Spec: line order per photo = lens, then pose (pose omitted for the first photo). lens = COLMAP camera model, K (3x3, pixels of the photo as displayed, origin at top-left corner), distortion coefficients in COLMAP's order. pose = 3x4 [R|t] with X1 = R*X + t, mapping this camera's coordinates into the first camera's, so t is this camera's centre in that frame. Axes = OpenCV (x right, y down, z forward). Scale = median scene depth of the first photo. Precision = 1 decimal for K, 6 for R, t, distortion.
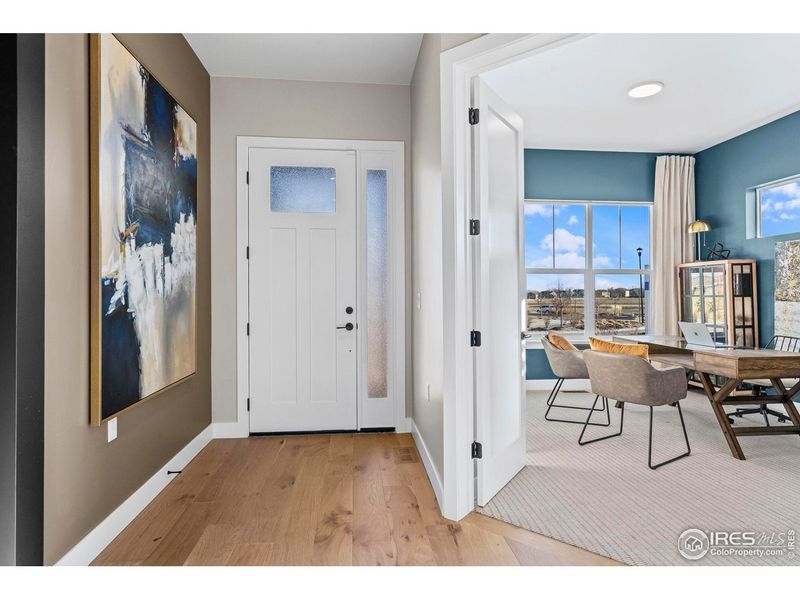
lens RADIAL K [[440.5, 0, 399.2], [0, 440.5, 288.4], [0, 0, 1]] dist [0.001133, 0.001142]
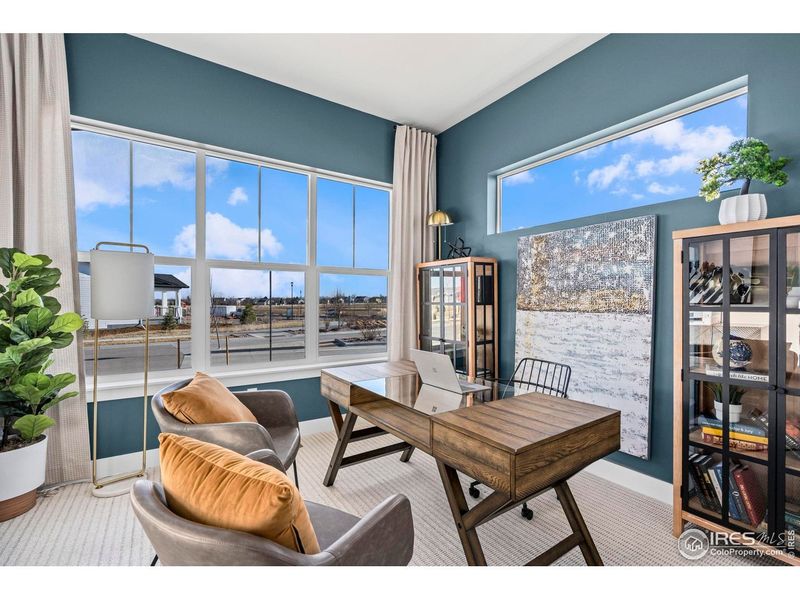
lens RADIAL K [[364.0, 0, 396.7], [0, 364.0, 299.4], [0, 0, 1]] dist [0.000281, 0.000350]
pose [[0.884503, 0.006316, 0.466492, 0.315722], [-0.012455, 0.999872, 0.010078, 0.004499], [-0.466368, -0.014725, 0.884468, 0.468417]]
